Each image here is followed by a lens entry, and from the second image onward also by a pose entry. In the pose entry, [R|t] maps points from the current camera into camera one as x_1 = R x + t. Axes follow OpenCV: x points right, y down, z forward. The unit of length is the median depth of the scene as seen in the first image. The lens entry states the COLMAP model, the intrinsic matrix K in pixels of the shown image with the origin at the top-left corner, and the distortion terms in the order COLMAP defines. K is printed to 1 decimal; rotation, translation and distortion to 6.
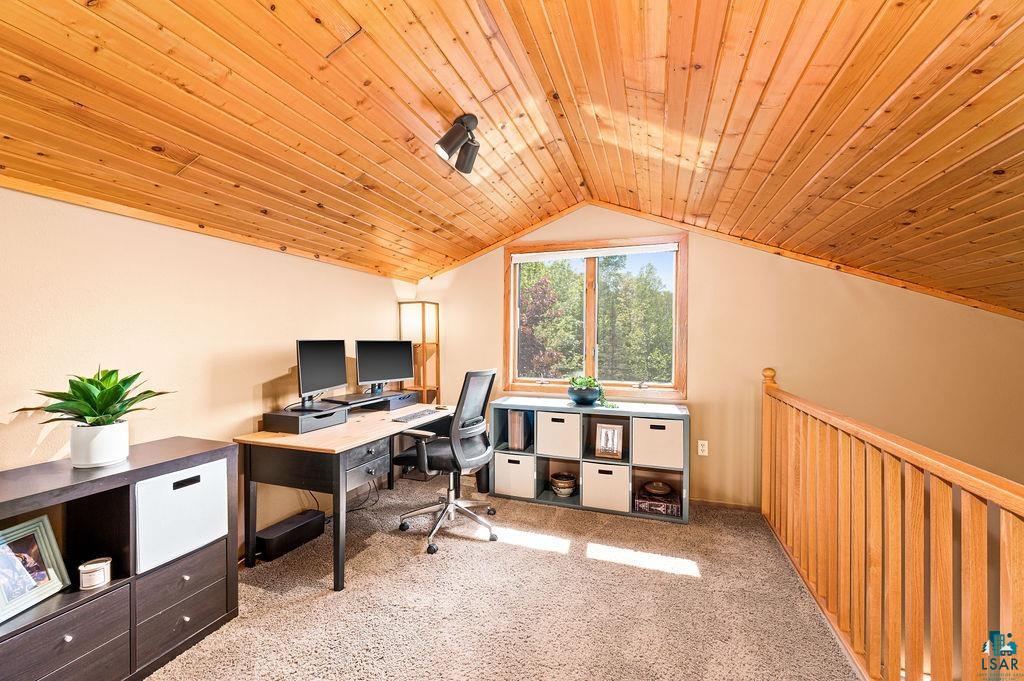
lens RADIAL K [[402.8, 0, 511.1], [0, 402.8, 344.8], [0, 0, 1]] dist [-0.002073, 0.000129]
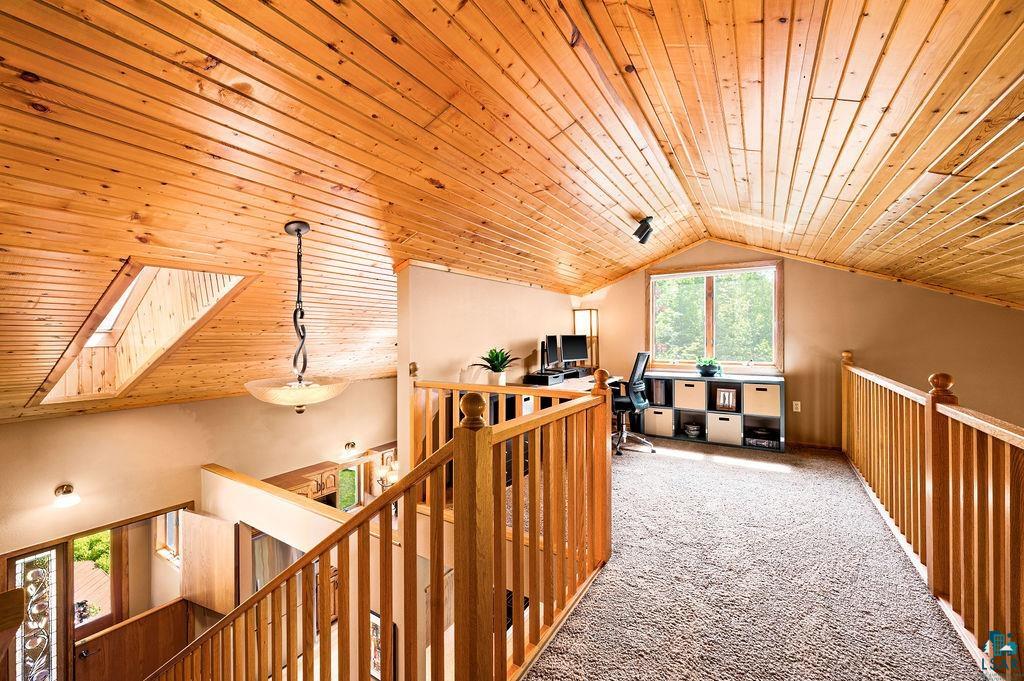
lens RADIAL K [[402.8, 0, 508.8], [0, 402.8, 338.6], [0, 0, 1]] dist [-0.002073, 0.000129]
pose [[0.975879, -0.011206, -0.218022, -0.222570], [0.011528, 0.999934, 0.000203, 0.000538], [0.218006, -0.002712, 0.975944, -0.656693]]
